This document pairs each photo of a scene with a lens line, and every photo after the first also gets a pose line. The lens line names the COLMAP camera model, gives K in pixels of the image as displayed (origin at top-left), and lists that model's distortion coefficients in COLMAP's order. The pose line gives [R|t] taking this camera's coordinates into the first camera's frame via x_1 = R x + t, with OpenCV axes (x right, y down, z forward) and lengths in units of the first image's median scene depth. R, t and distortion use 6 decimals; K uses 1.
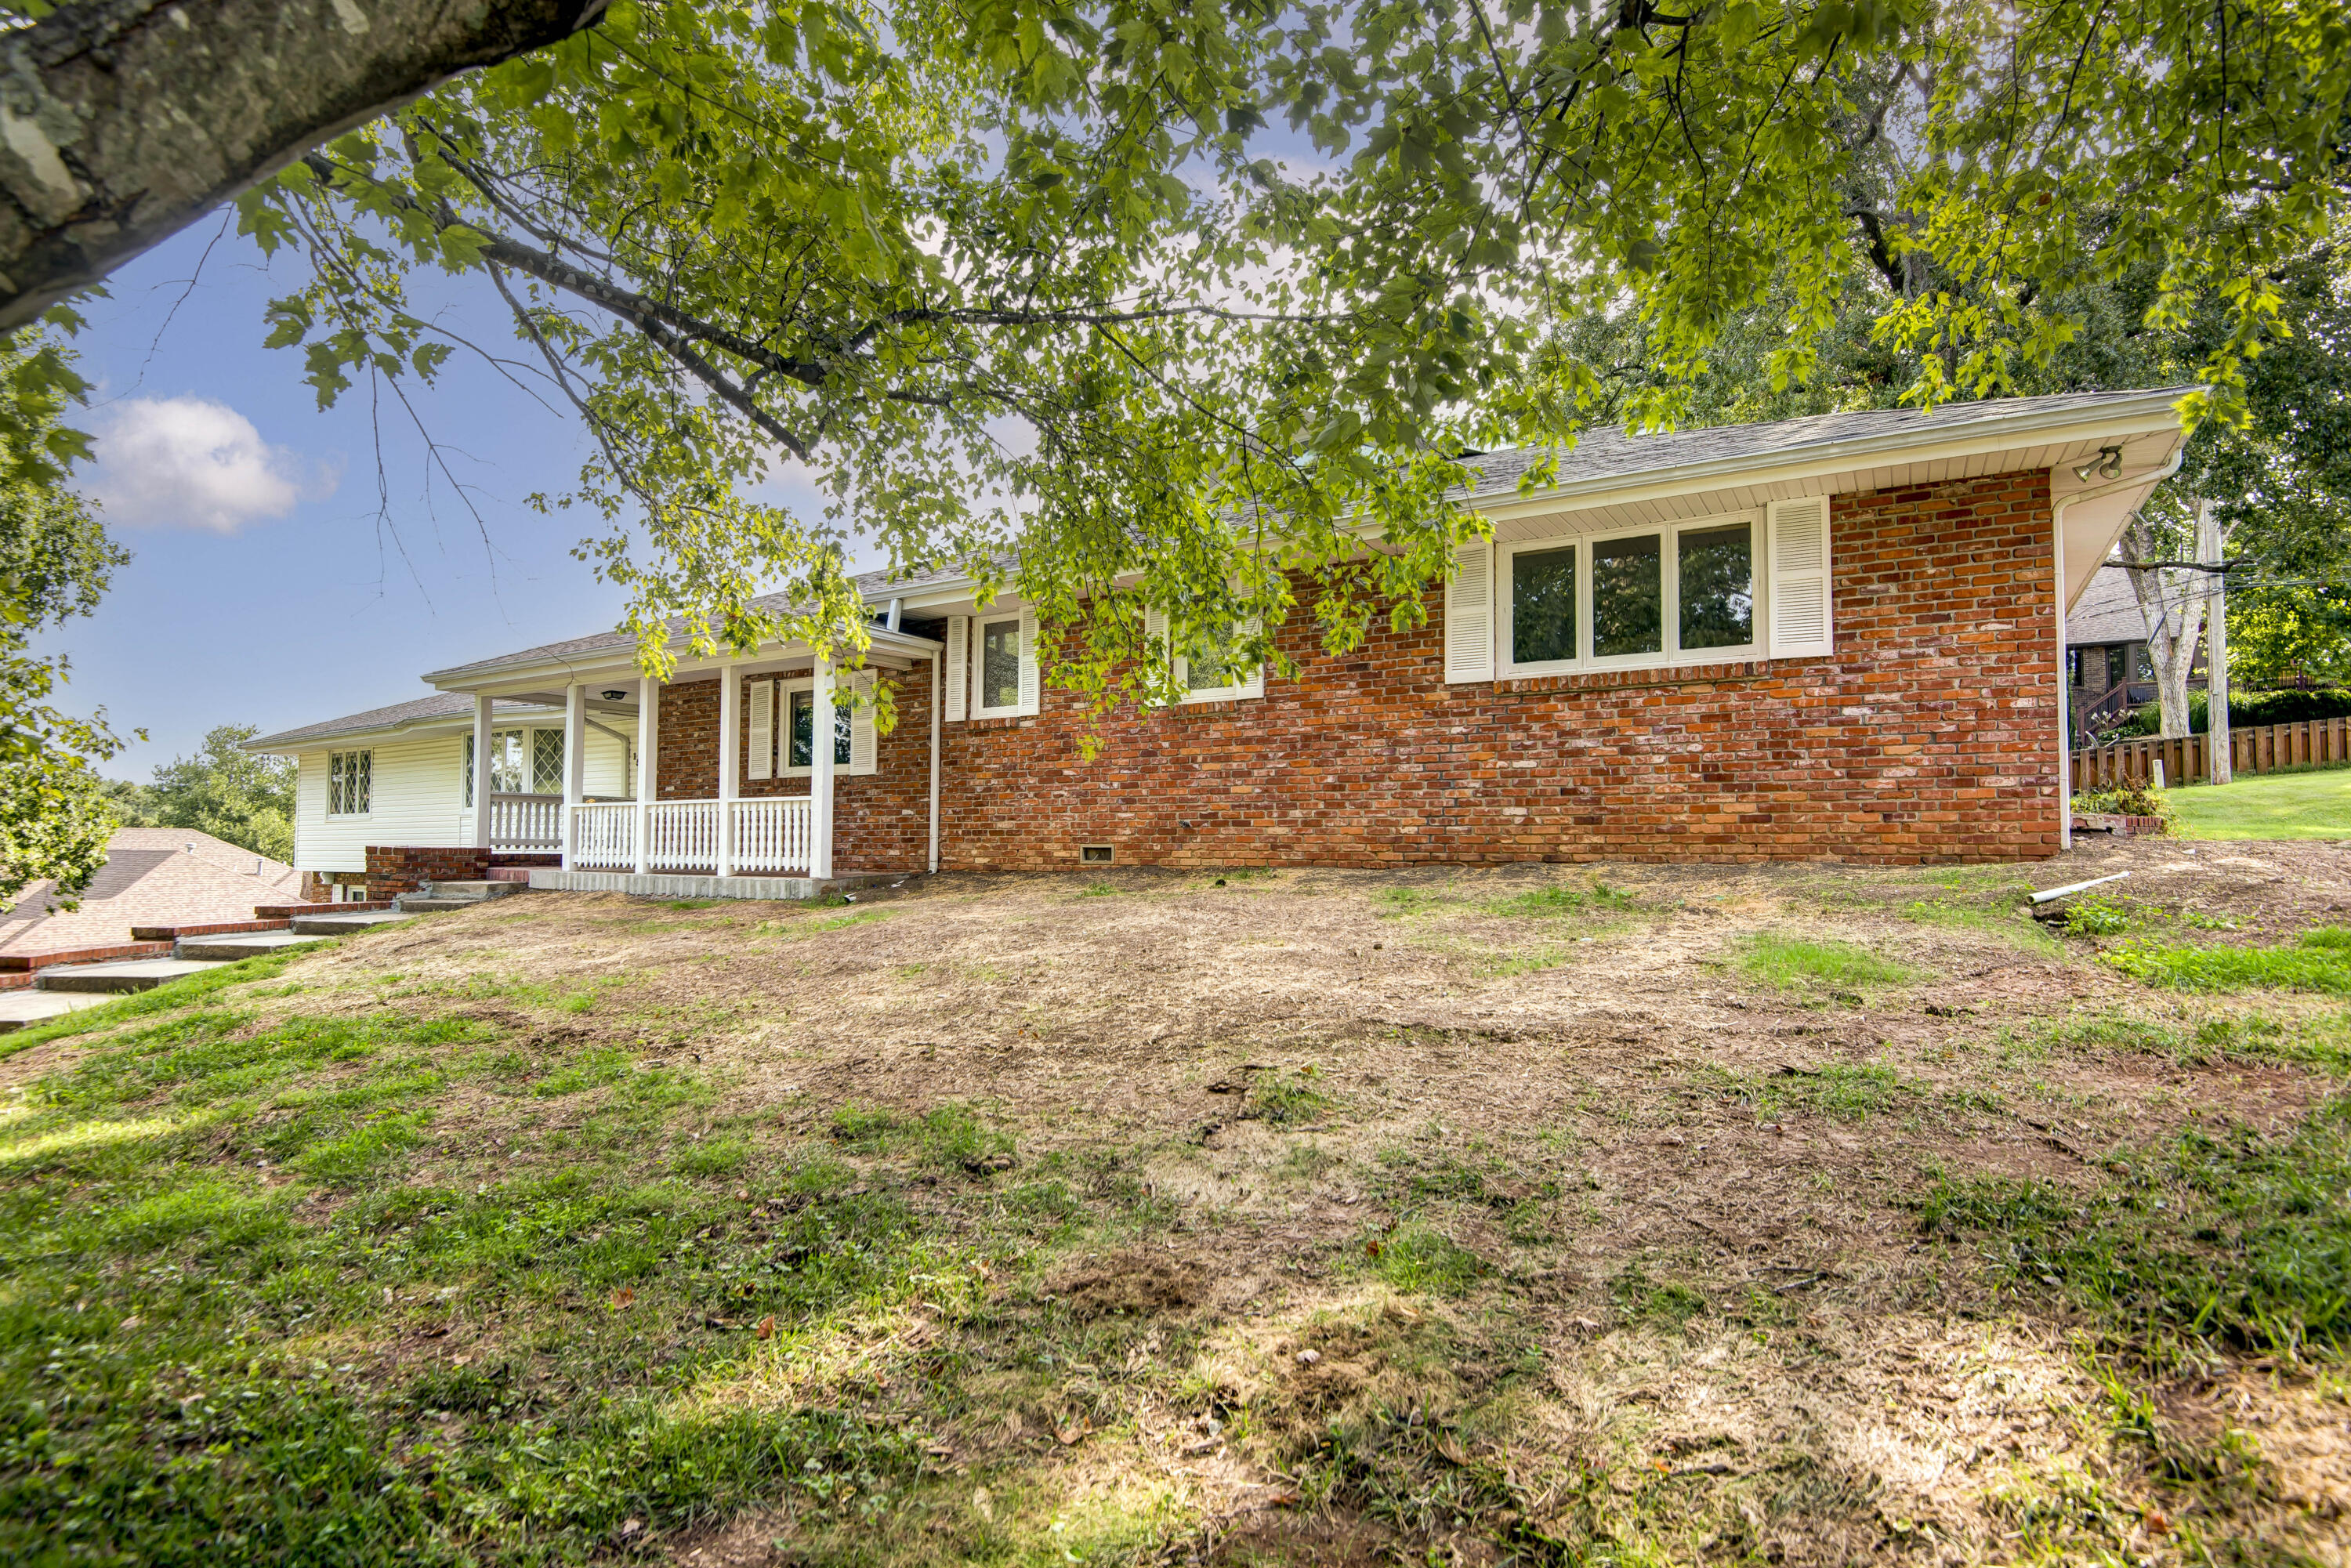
lens RADIAL K [[1203.6, 0, 1177.8], [0, 1203.6, 827.4], [0, 0, 1]] dist [-0.002509, -0.023222]
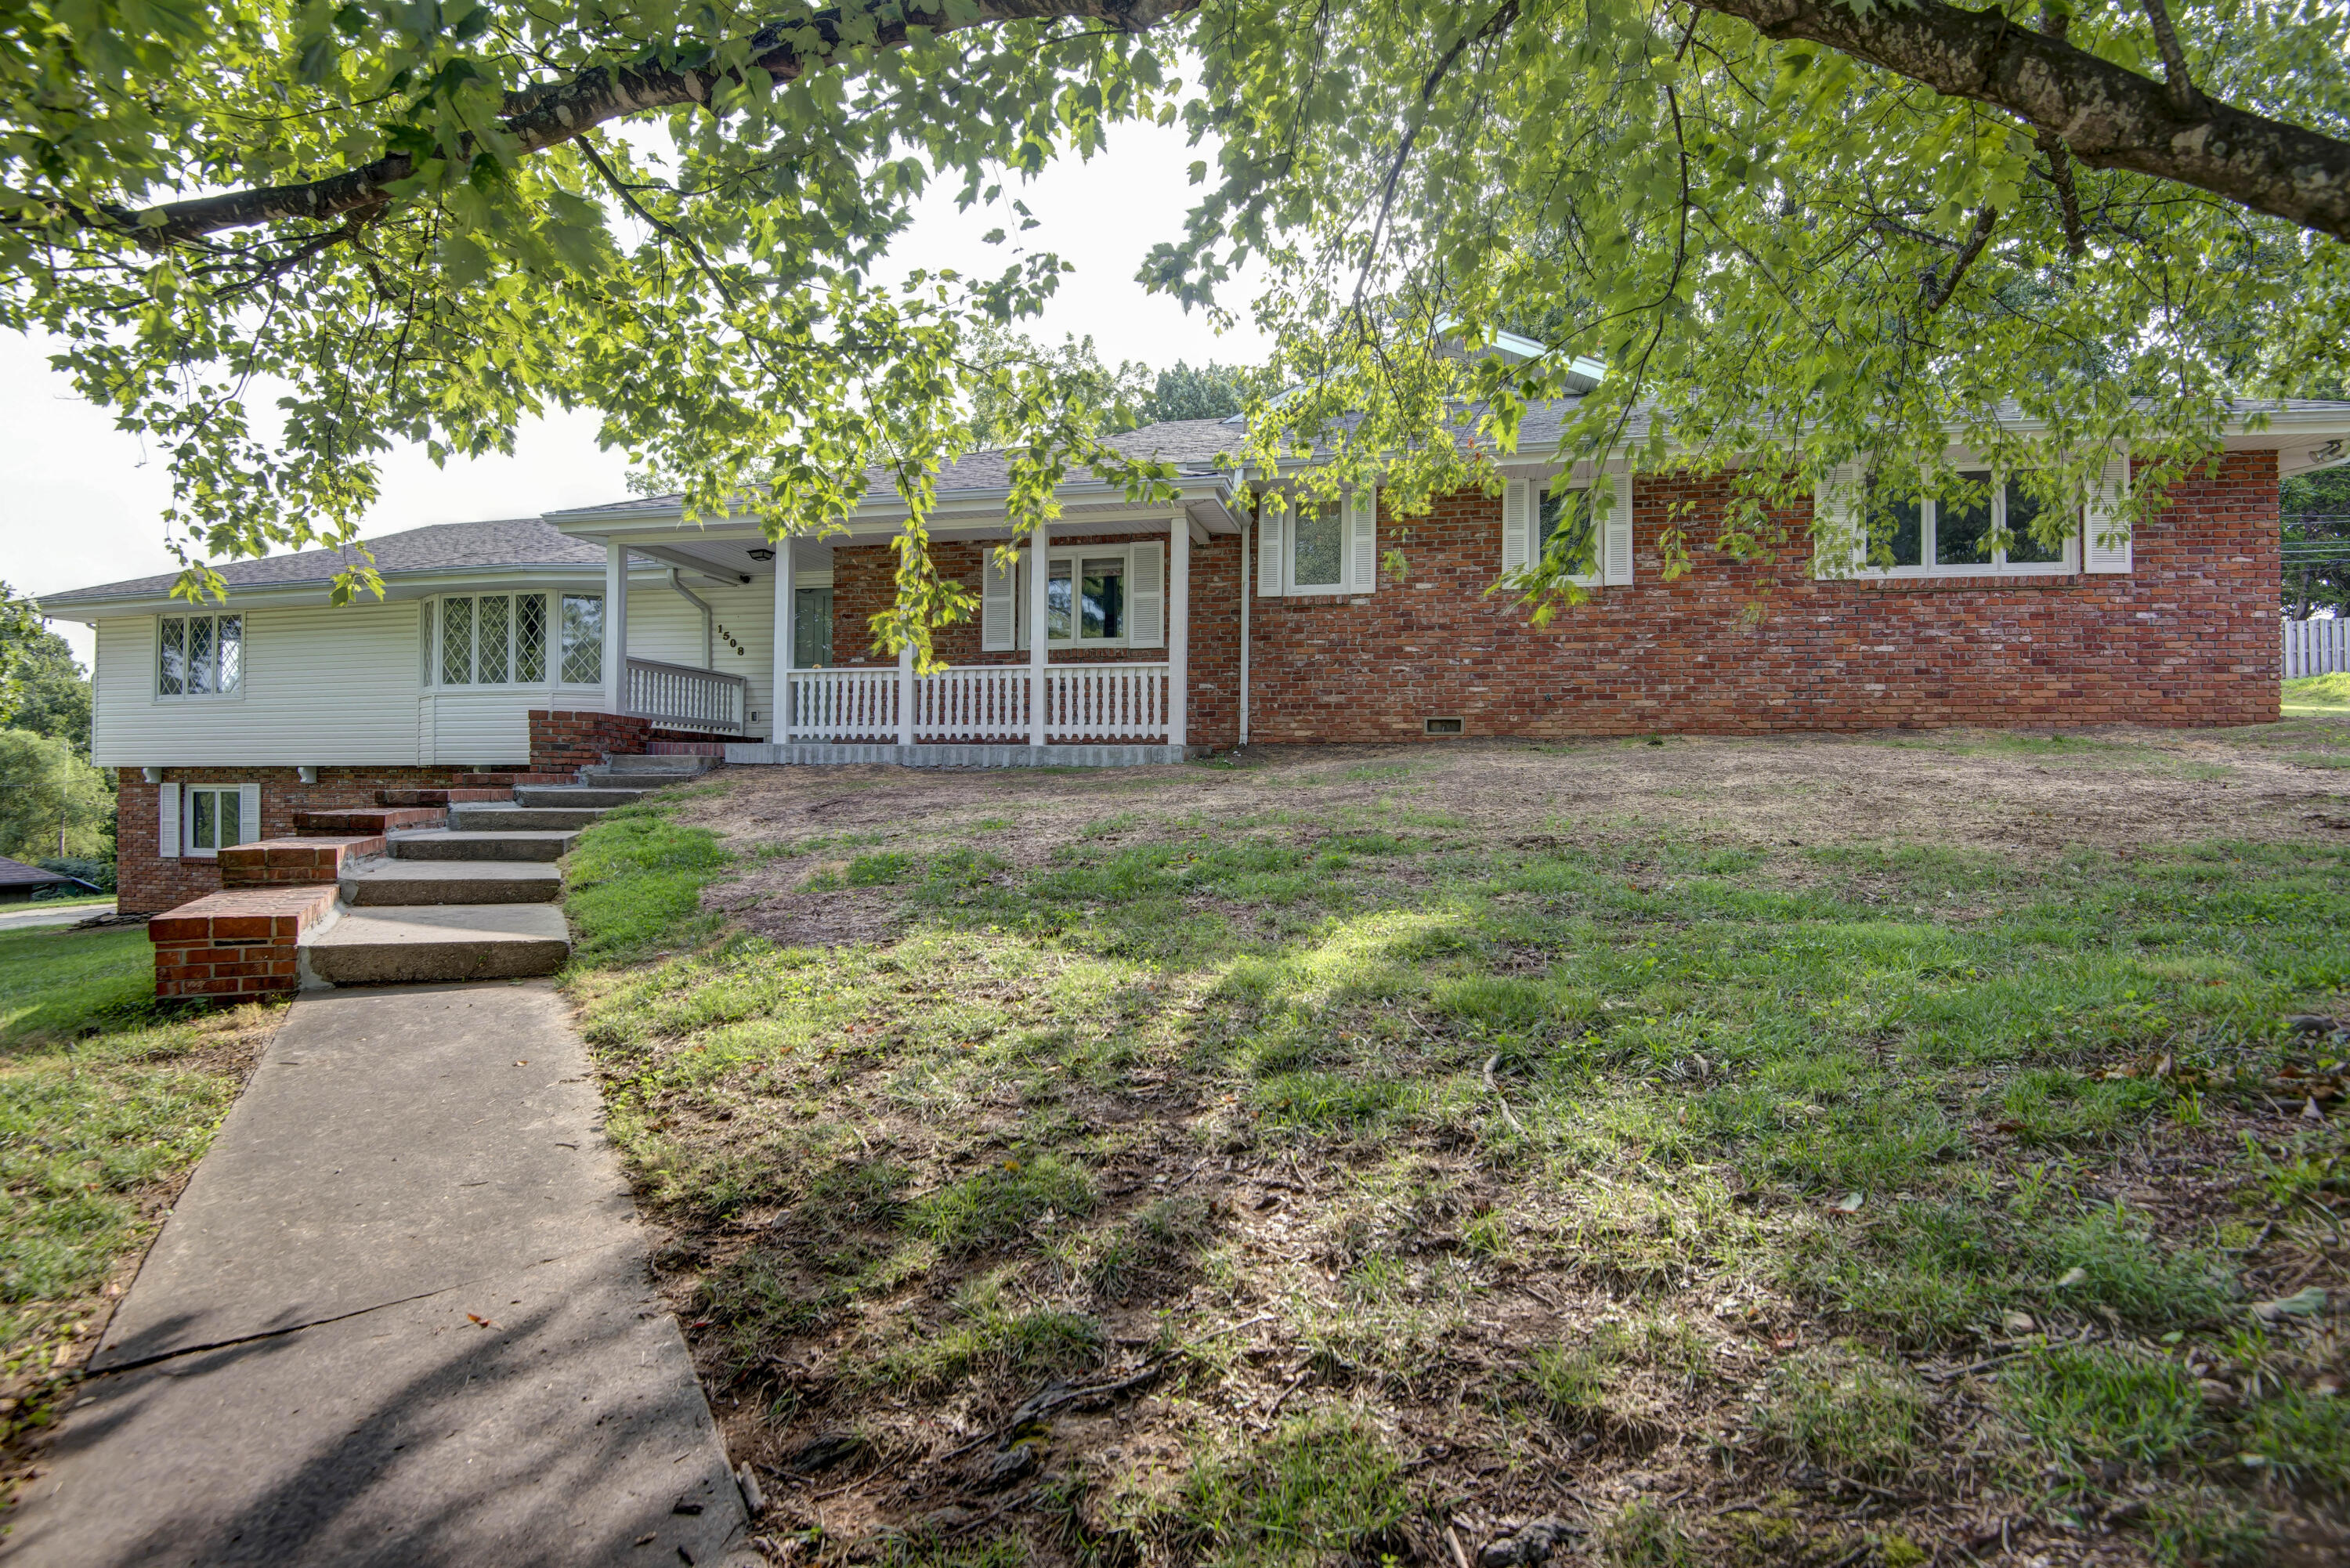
lens RADIAL K [[1203.1, 0, 1177.3], [0, 1203.1, 827.4], [0, 0, 1]] dist [-0.002509, -0.023222]
pose [[0.942392, -0.007522, 0.334426, -0.745962], [-0.010162, 0.998642, 0.051098, 0.069245], [-0.334356, -0.051553, 0.941036, 0.072177]]
